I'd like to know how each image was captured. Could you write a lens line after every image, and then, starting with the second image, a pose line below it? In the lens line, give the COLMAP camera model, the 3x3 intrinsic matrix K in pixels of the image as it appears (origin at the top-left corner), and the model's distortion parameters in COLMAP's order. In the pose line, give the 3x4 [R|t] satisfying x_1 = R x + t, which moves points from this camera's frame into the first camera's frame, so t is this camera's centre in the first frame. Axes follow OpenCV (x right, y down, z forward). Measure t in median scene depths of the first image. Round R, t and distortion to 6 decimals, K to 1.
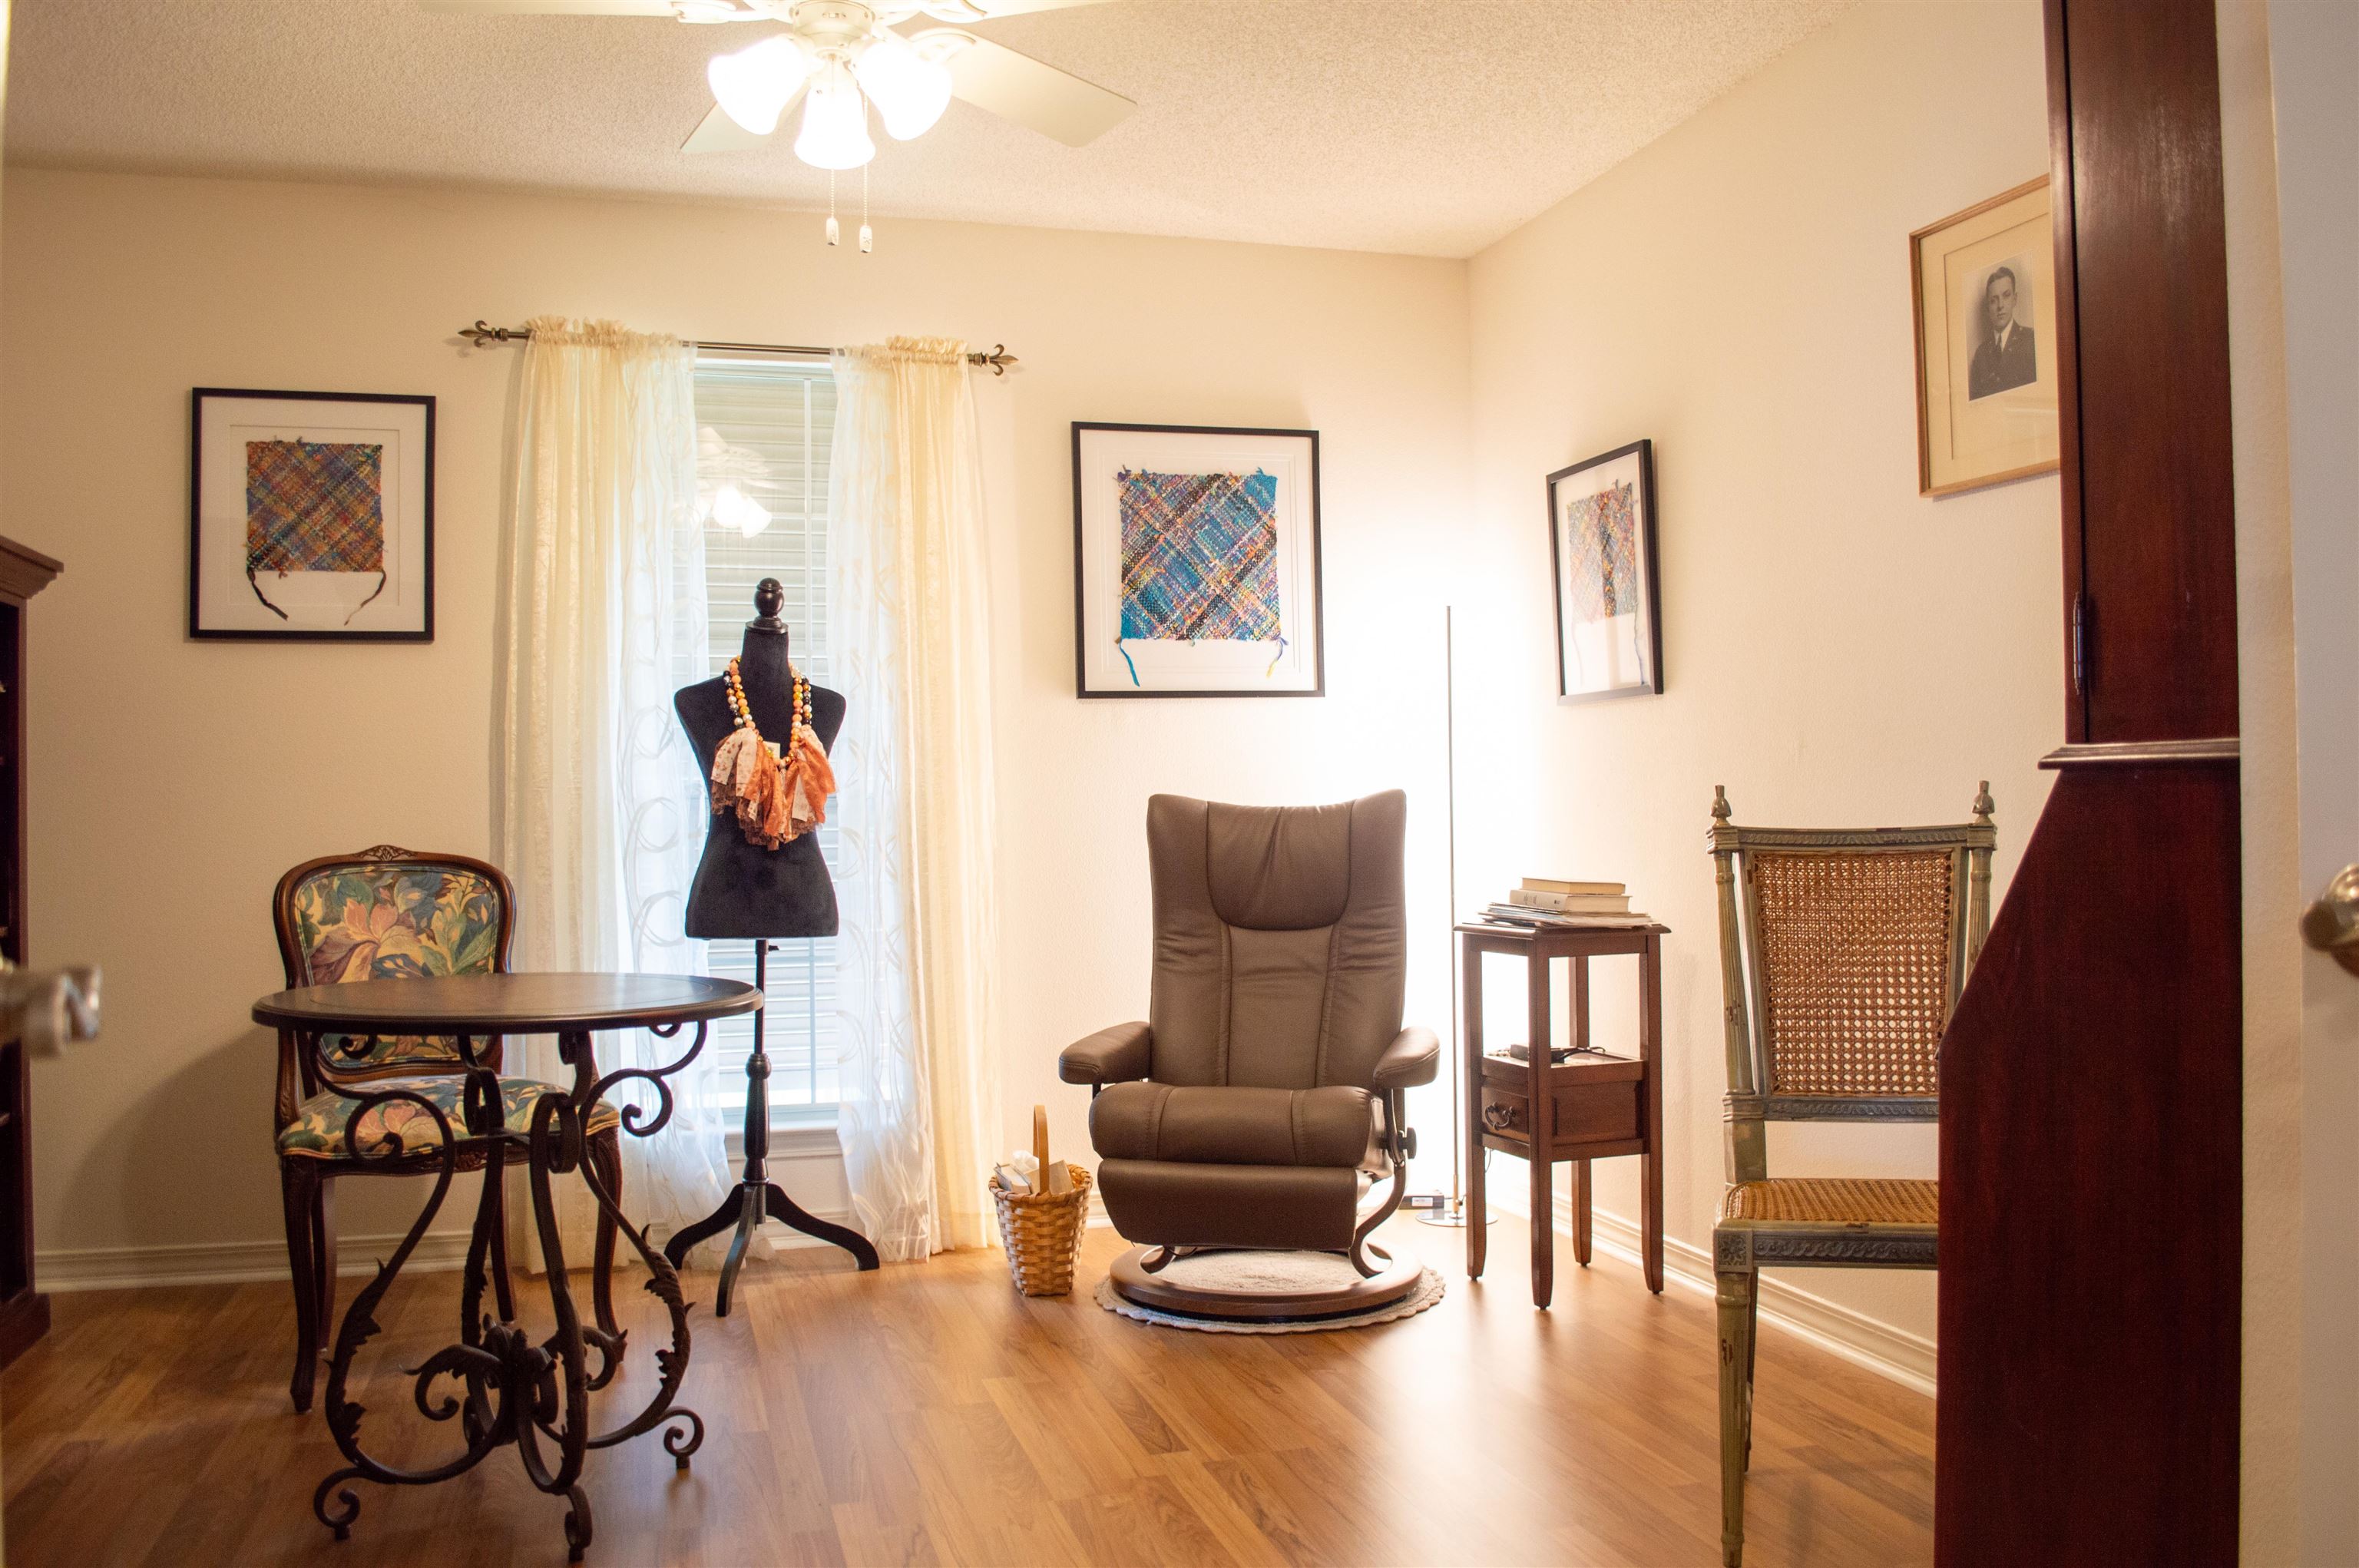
lens RADIAL K [[1884.3, 0, 1179.5], [0, 1884.3, 784.0], [0, 0, 1]] dist [-0.083518, 0.011787]
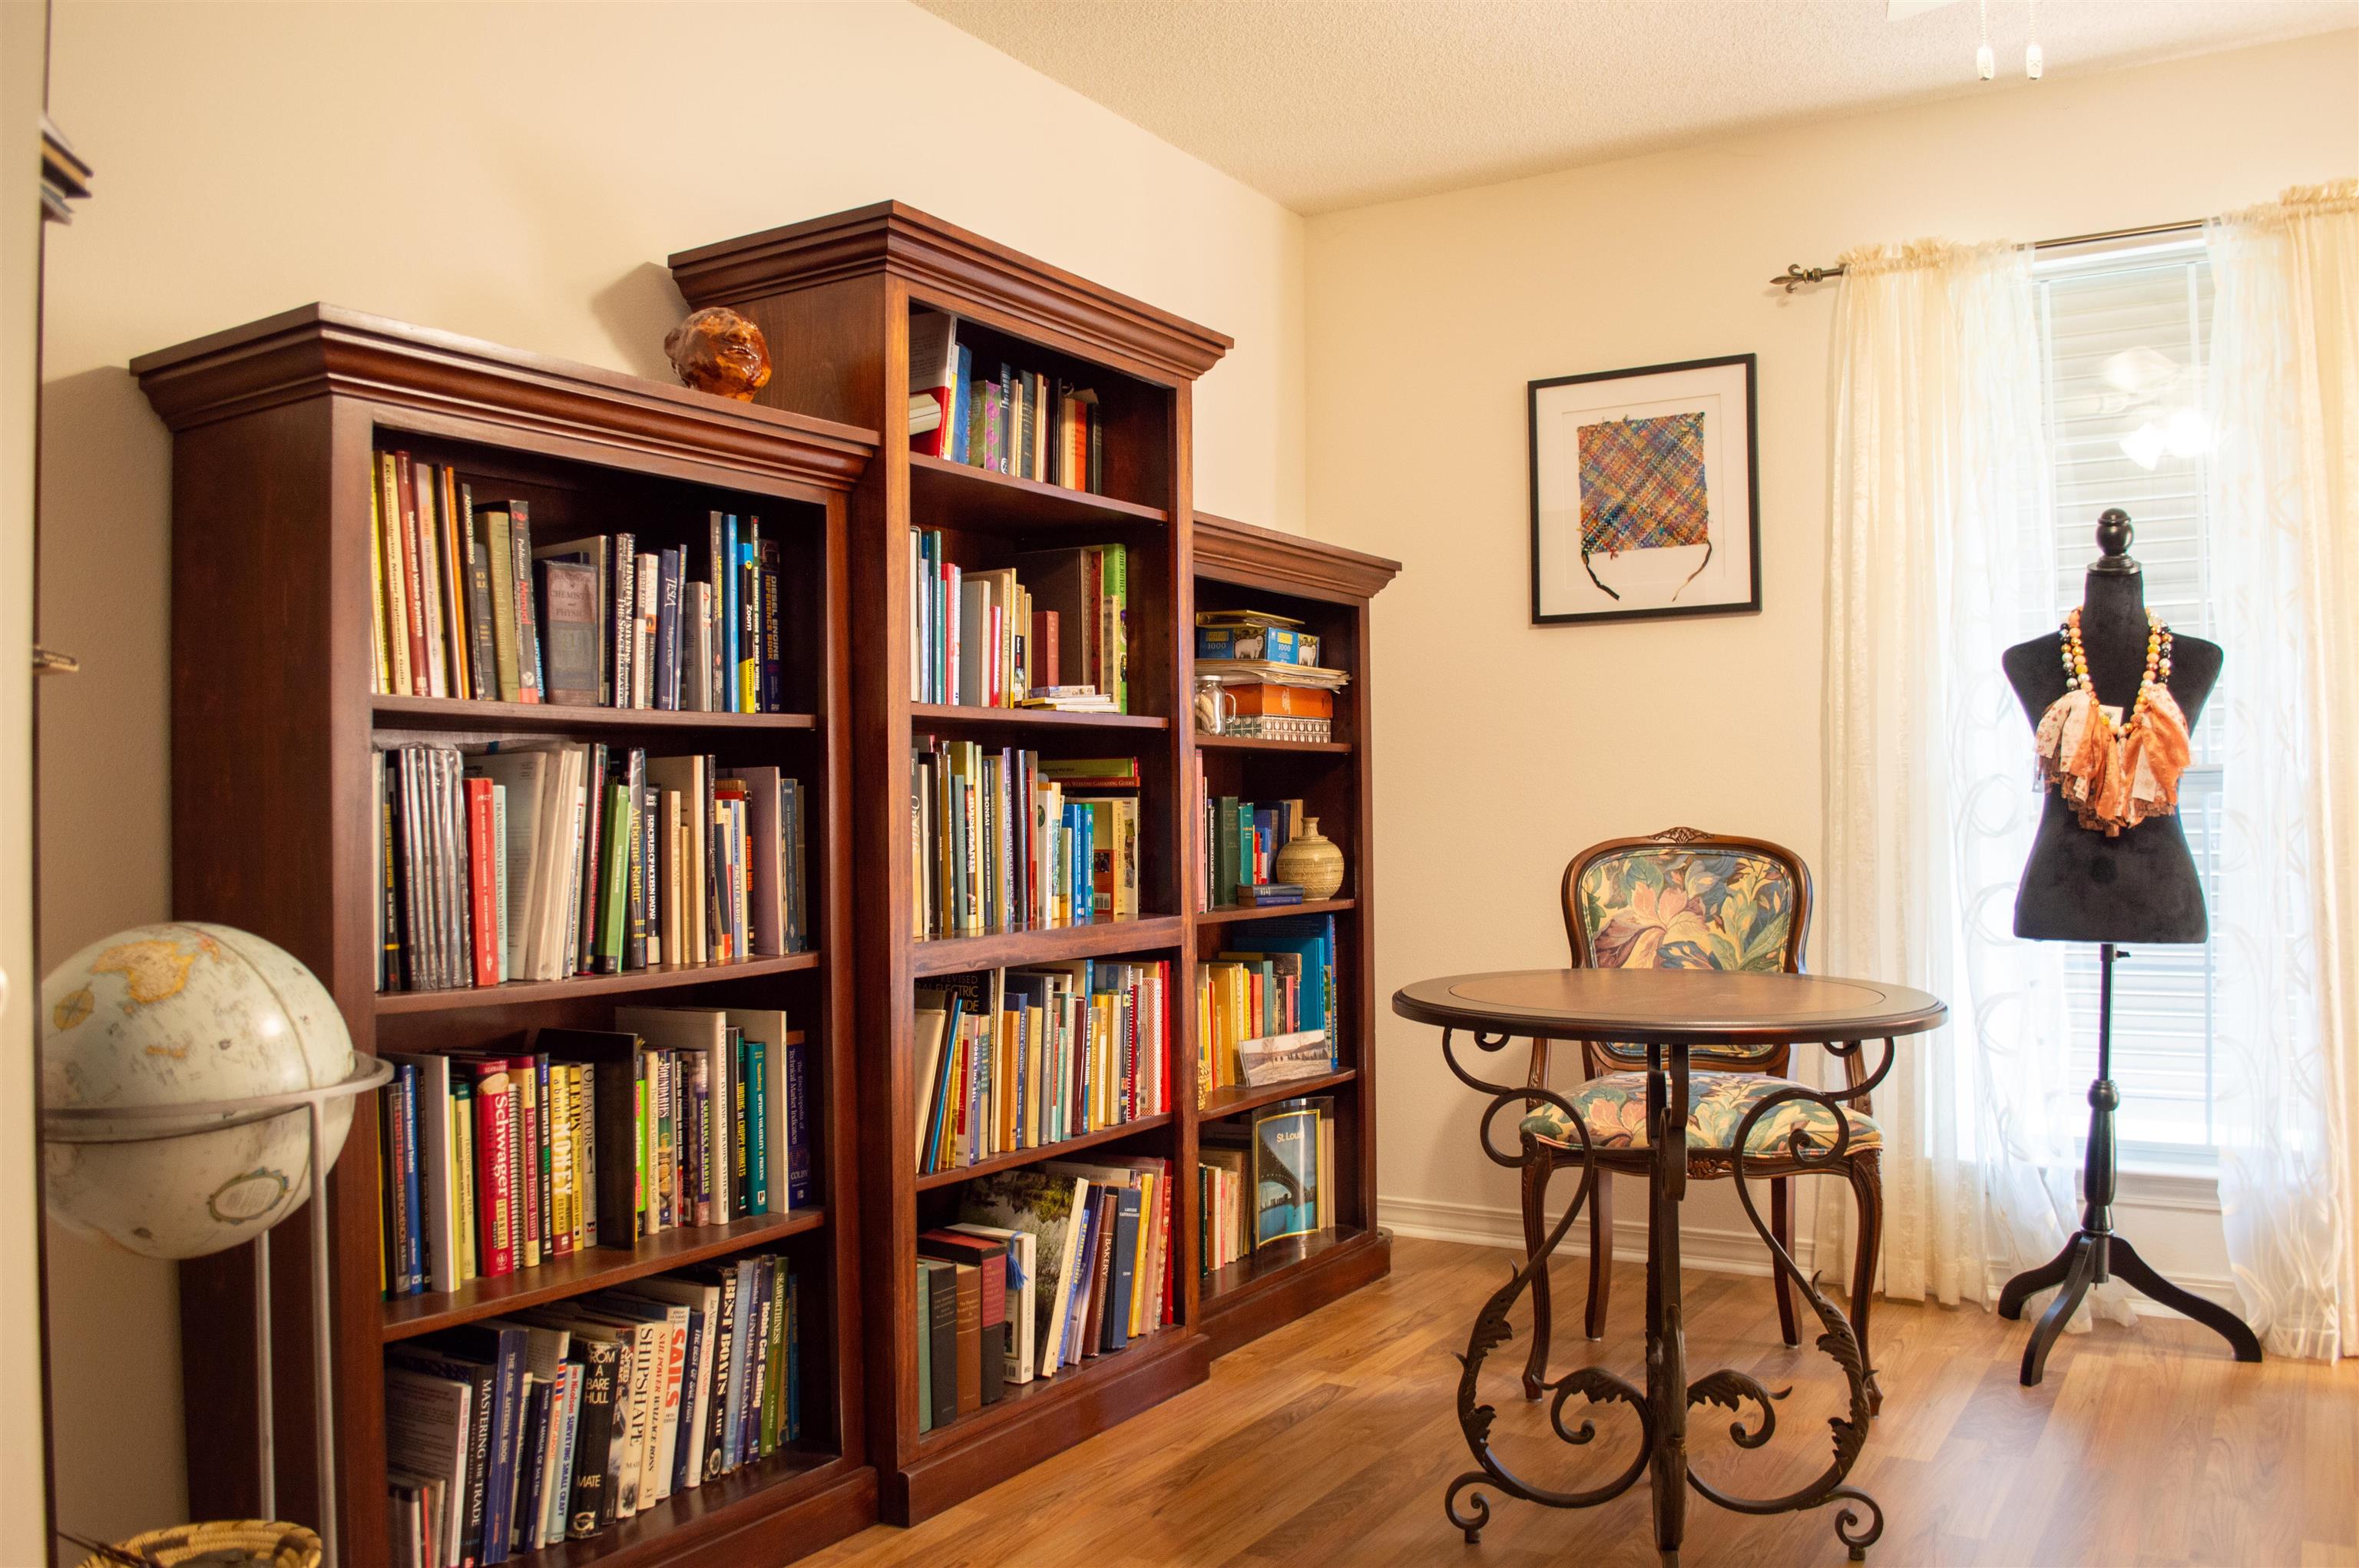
lens RADIAL K [[1884.3, 0, 1179.5], [0, 1884.3, 784.0], [0, 0, 1]] dist [-0.083518, 0.011787]
pose [[0.669181, -0.006422, -0.743071, 0.110356], [0.015852, 0.999858, 0.005634, 0.000928], [0.742930, -0.015549, 0.669188, 0.146073]]
